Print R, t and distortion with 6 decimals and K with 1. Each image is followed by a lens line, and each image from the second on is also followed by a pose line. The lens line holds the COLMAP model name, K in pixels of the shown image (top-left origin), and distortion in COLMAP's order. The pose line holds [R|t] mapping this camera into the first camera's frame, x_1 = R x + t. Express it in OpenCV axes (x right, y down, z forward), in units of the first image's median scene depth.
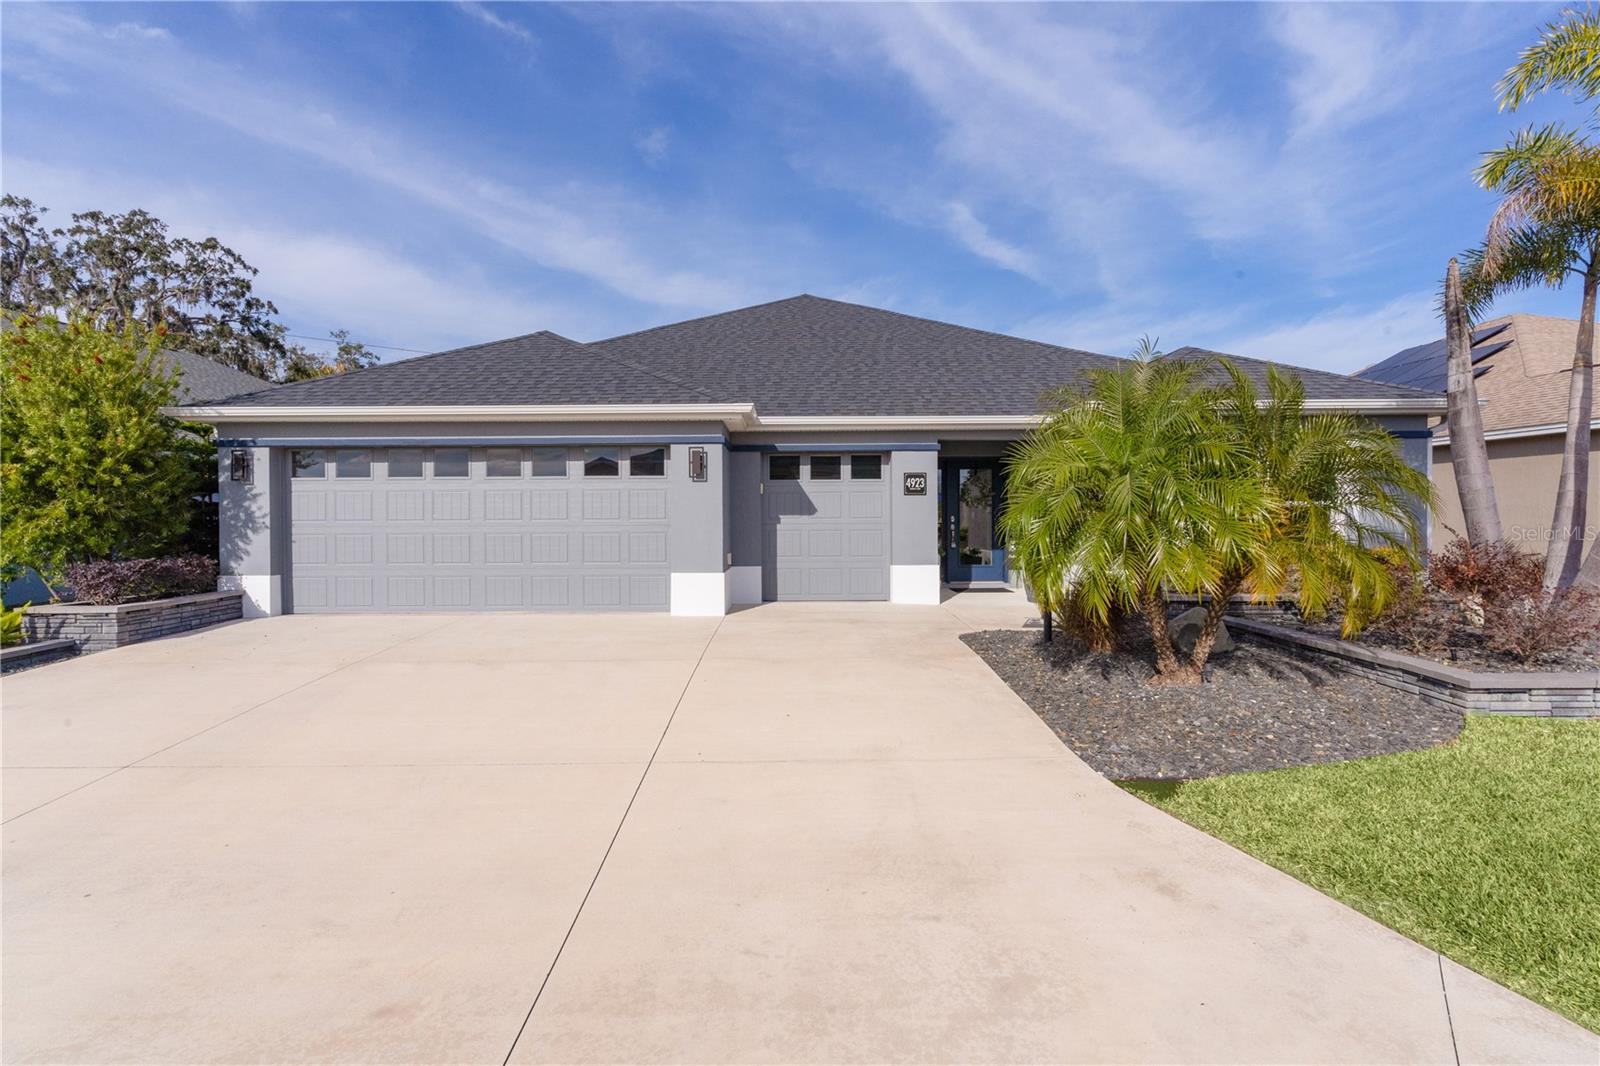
lens RADIAL K [[767.3, 0, 793.6], [0, 767.3, 525.8], [0, 0, 1]] dist [0.003703, -0.000780]
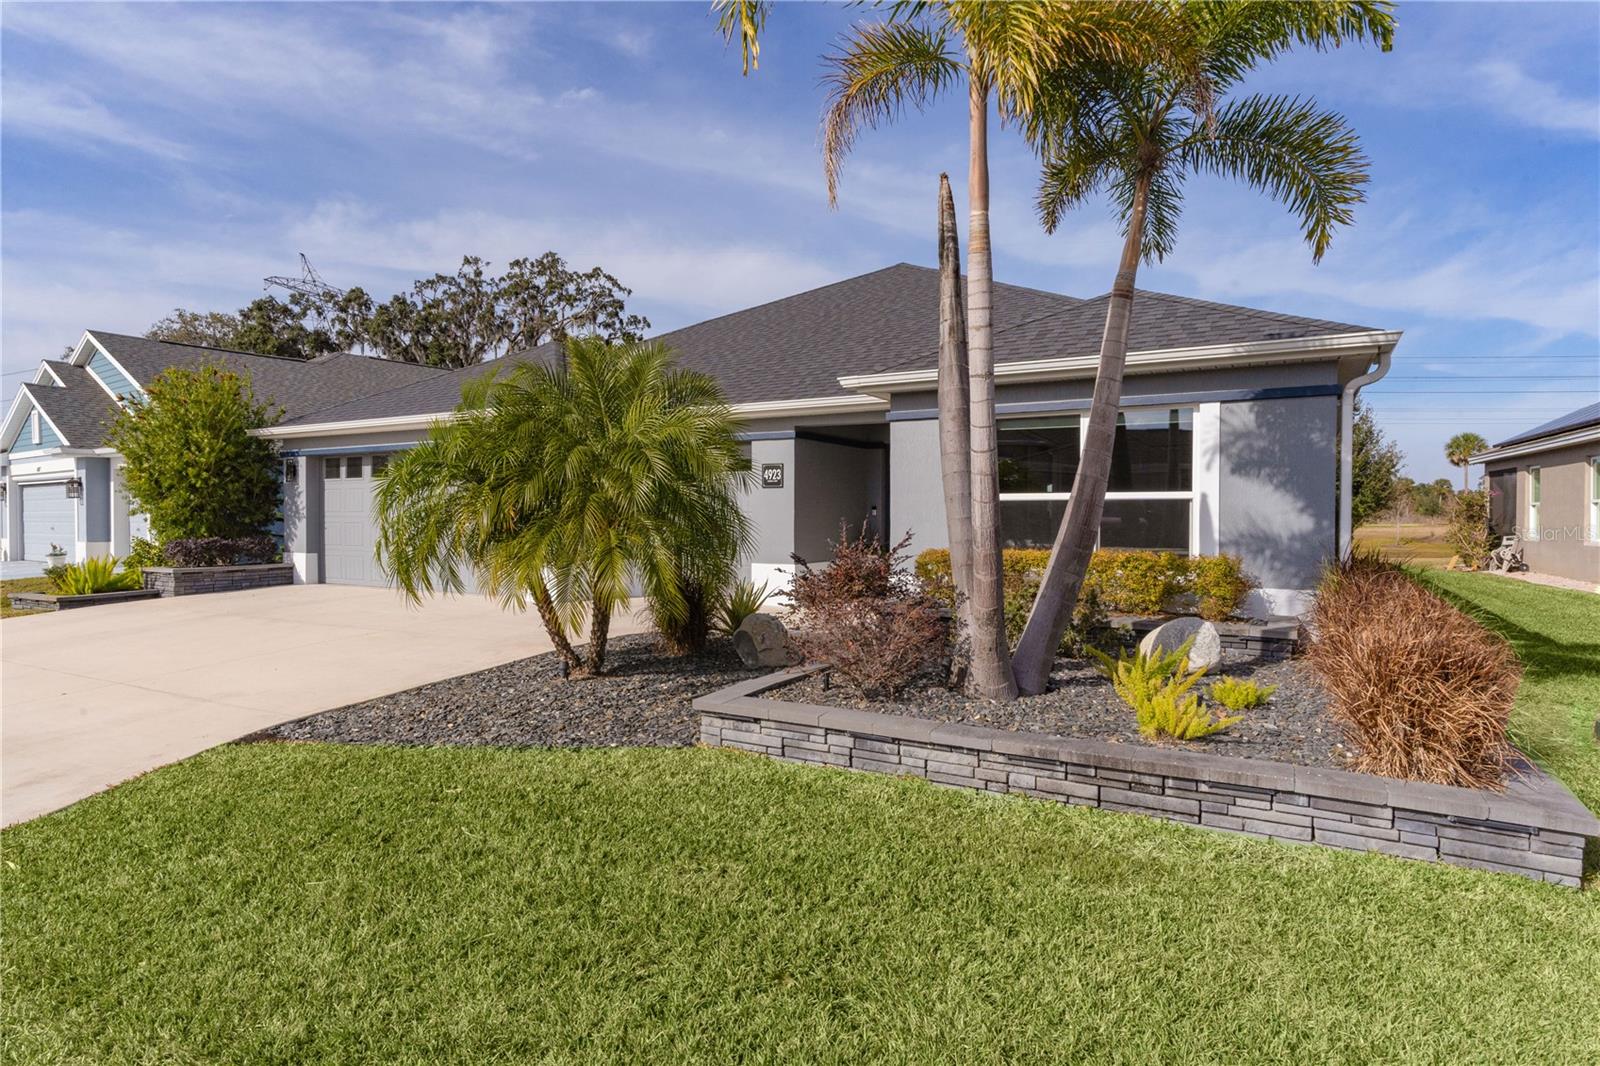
lens RADIAL K [[862.7, 0, 804.9], [0, 862.7, 538.9], [0, 0, 1]] dist [0.005228, -0.002552]
pose [[0.872075, 0.019976, -0.488964, 0.170173], [-0.011052, 0.999716, 0.021131, -0.000187], [0.489247, -0.013023, 0.872048, 0.025560]]
